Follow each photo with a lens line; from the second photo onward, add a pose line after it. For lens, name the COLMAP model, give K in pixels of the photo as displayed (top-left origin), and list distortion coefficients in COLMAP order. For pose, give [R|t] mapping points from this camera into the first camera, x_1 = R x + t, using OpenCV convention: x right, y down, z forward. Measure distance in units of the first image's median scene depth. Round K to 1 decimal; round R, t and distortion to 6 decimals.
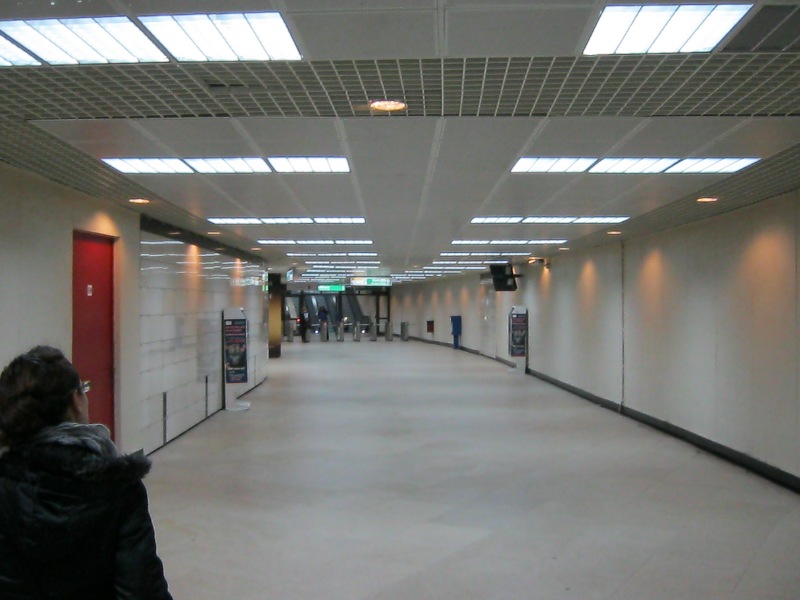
lens RADIAL K [[866.1, 0, 400.0], [0, 866.1, 300.0], [0, 0, 1]] dist [-0.002754, -0.001072]
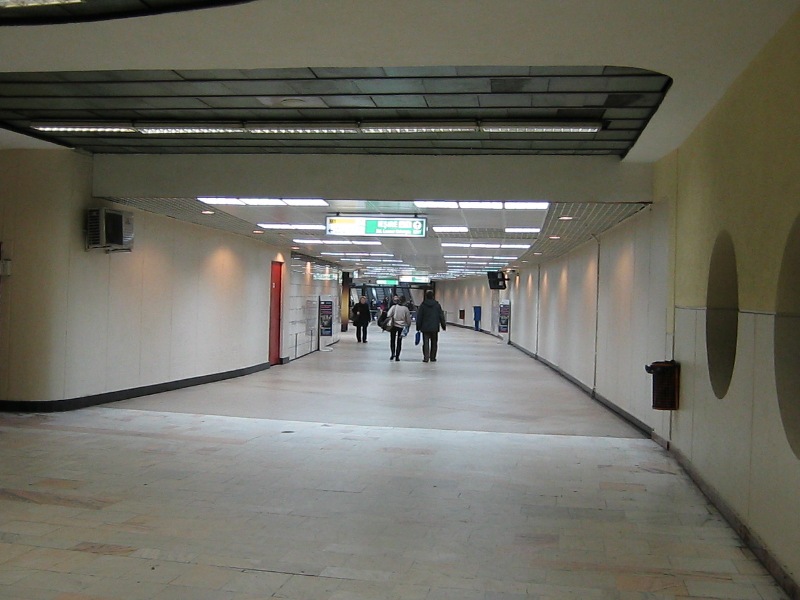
lens RADIAL K [[862.1, 0, 400.0], [0, 862.1, 300.0], [0, 0, 1]] dist [0.000377, -0.000034]
pose [[0.996993, 0.030271, -0.071335, 0.059038], [-0.029658, 0.999514, 0.009636, -0.001194], [0.071592, -0.007492, 0.997406, -0.506146]]
